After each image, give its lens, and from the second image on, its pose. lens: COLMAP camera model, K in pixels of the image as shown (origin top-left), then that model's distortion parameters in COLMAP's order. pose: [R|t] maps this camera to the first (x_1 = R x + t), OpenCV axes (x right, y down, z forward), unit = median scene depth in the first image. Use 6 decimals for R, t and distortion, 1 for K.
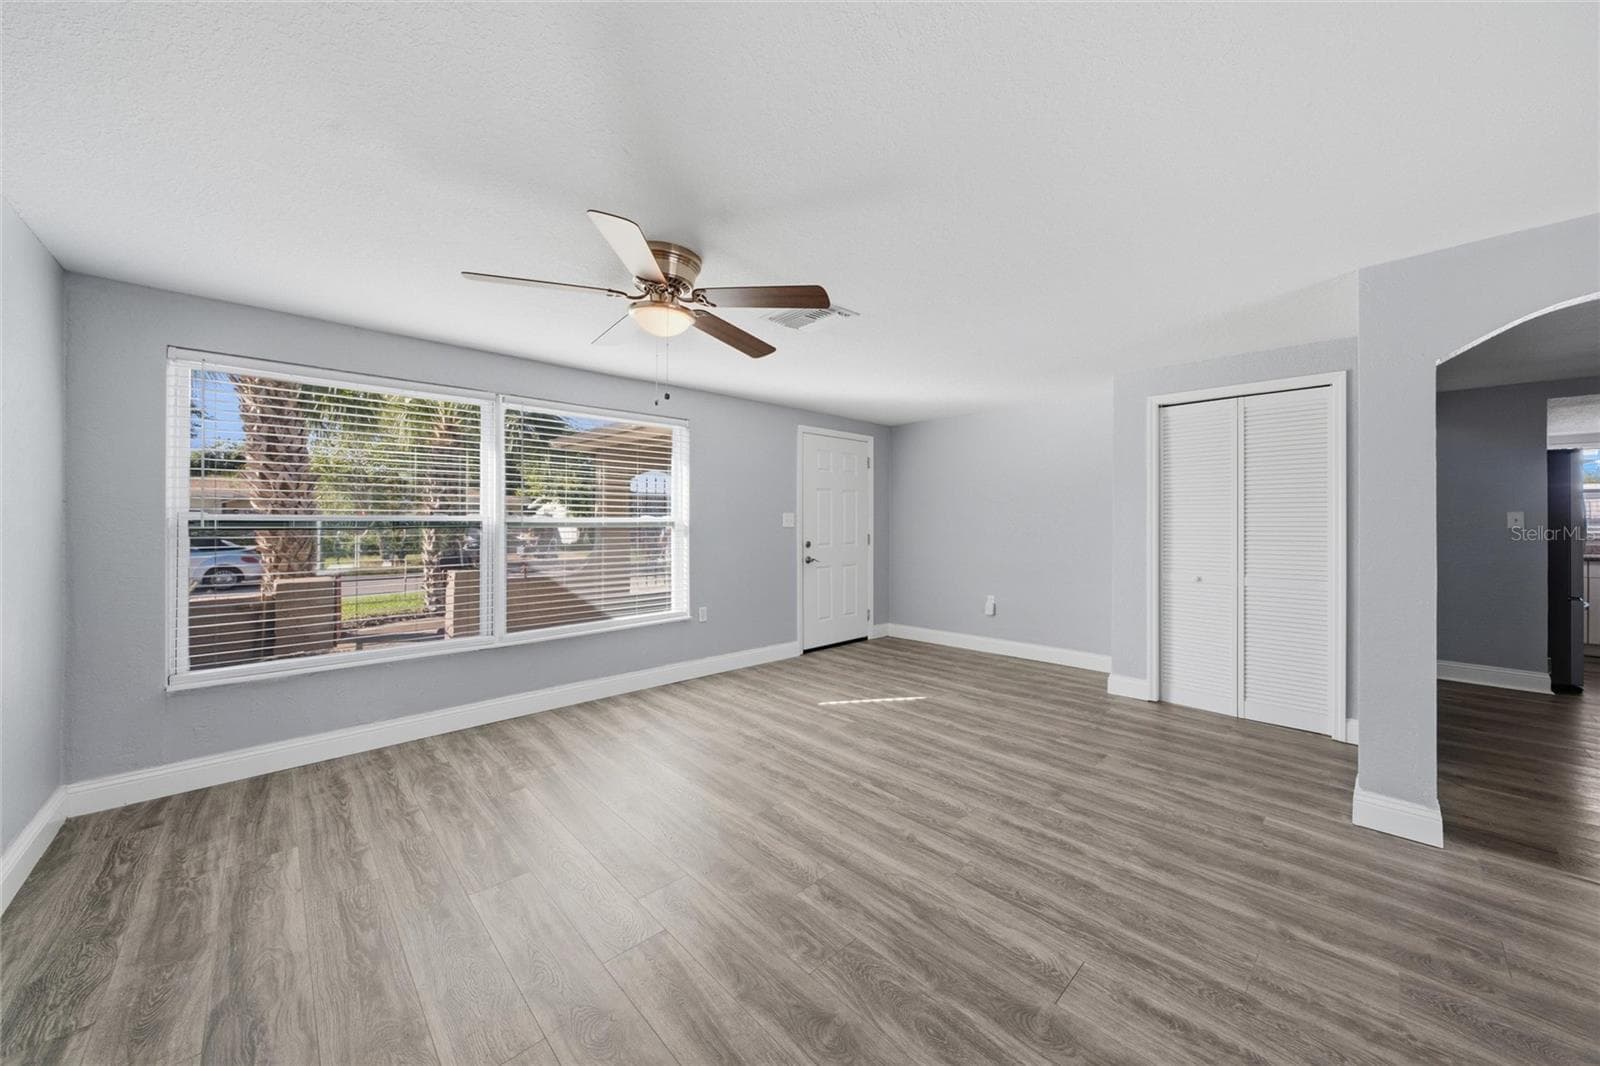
lens RADIAL K [[556.6, 0, 794.5], [0, 556.6, 521.3], [0, 0, 1]] dist [-0.008954, 0.002411]
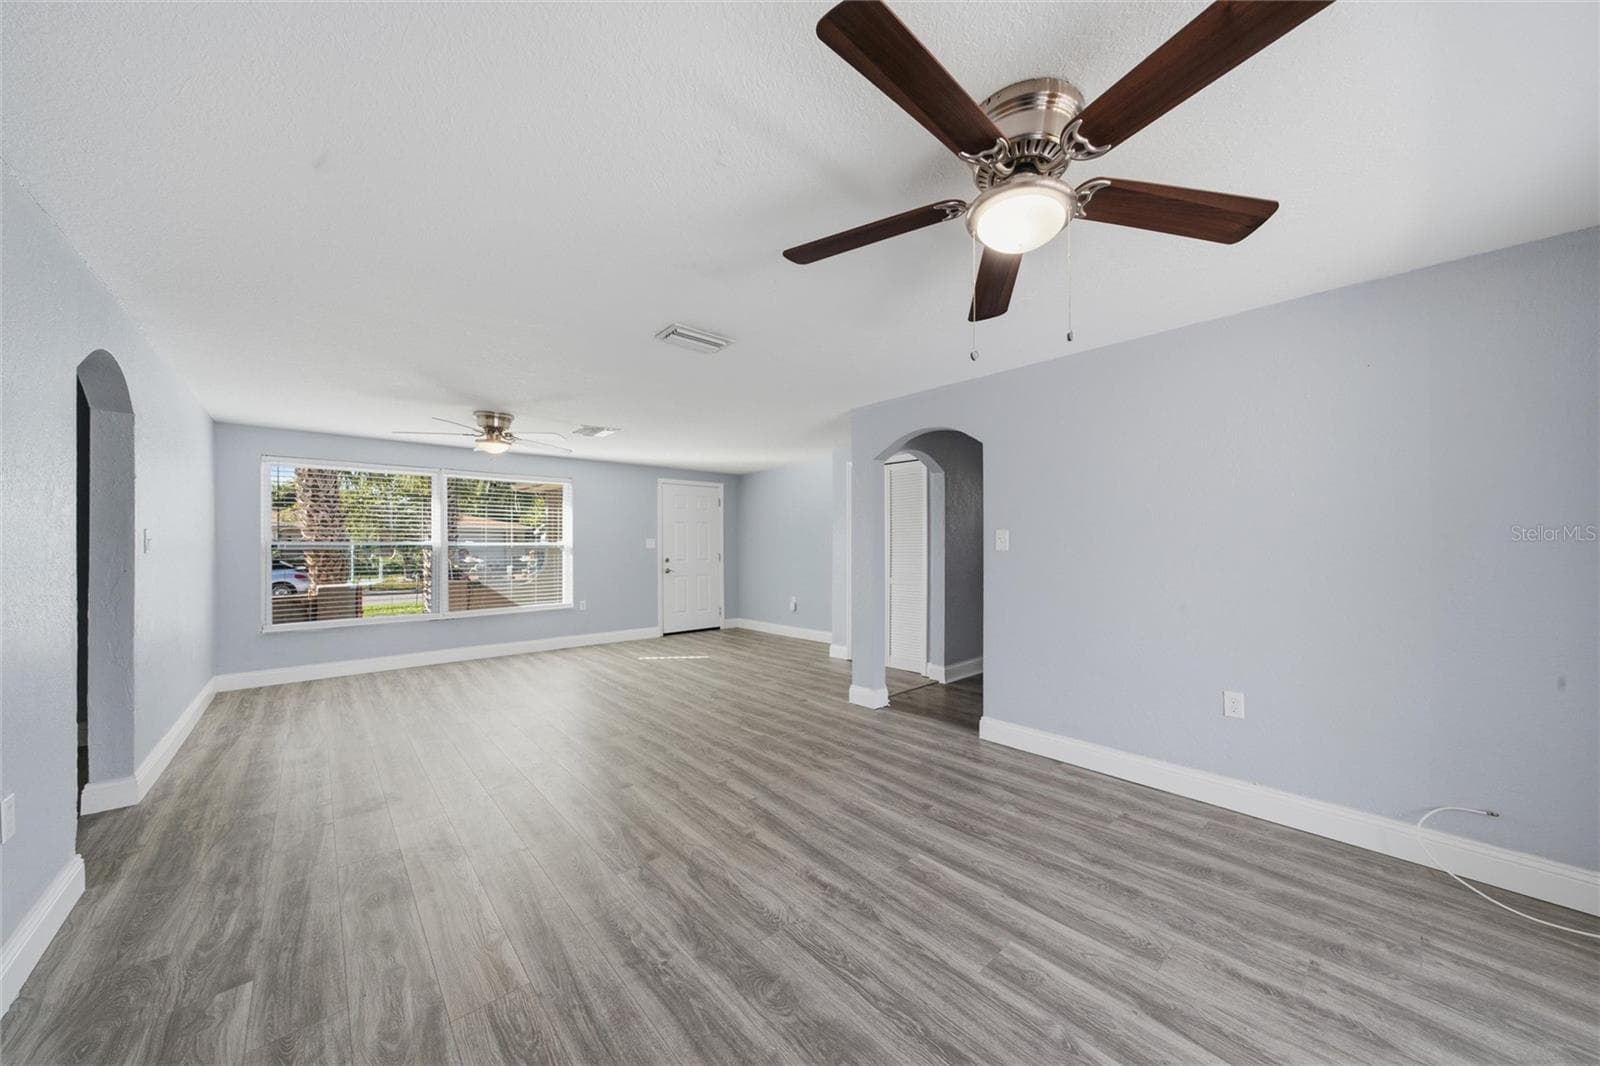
lens RADIAL K [[556.6, 0, 778.2], [0, 556.6, 540.6], [0, 0, 1]] dist [-0.008954, 0.002411]
pose [[0.997919, -0.003569, -0.064384, 0.651042], [0.003065, 0.999964, -0.007922, 0.004318], [0.064410, 0.007708, 0.997894, -0.672815]]
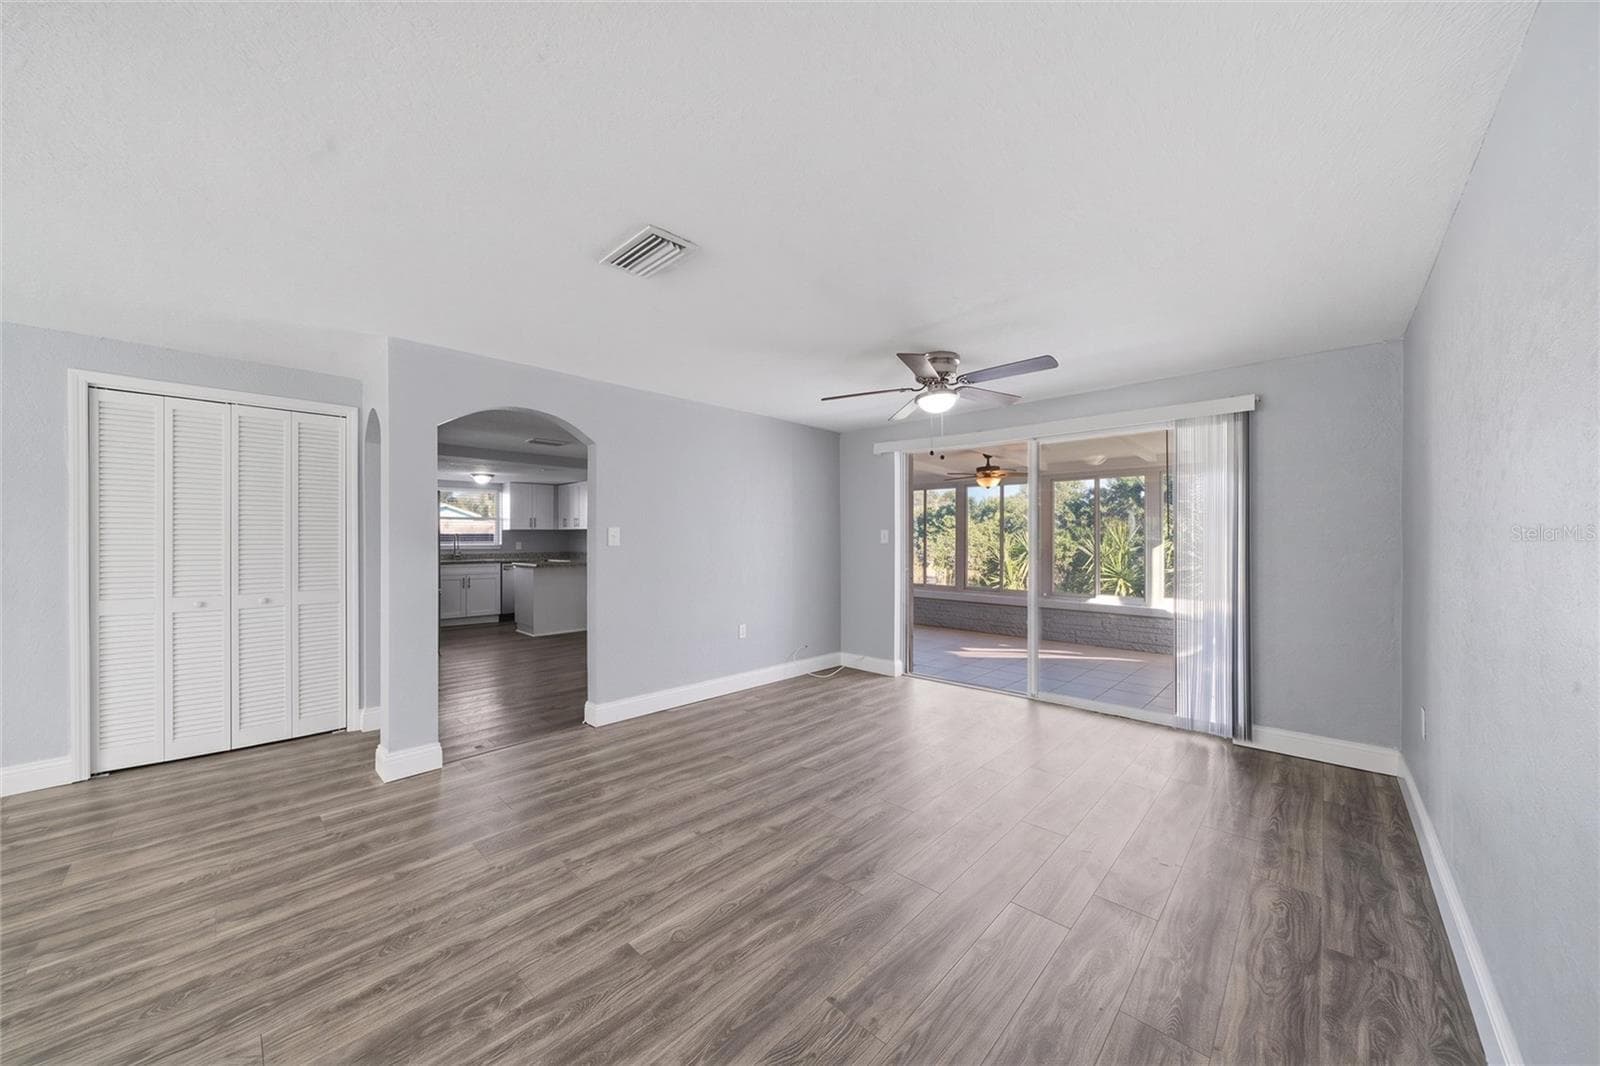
lens RADIAL K [[556.6, 0, 826.9], [0, 556.6, 538.0], [0, 0, 1]] dist [-0.008954, 0.002411]
pose [[-0.081944, 0.004000, 0.996629, -0.216247], [-0.002922, 0.999987, -0.004254, 0.000712], [-0.996633, -0.003261, -0.081931, 0.083724]]
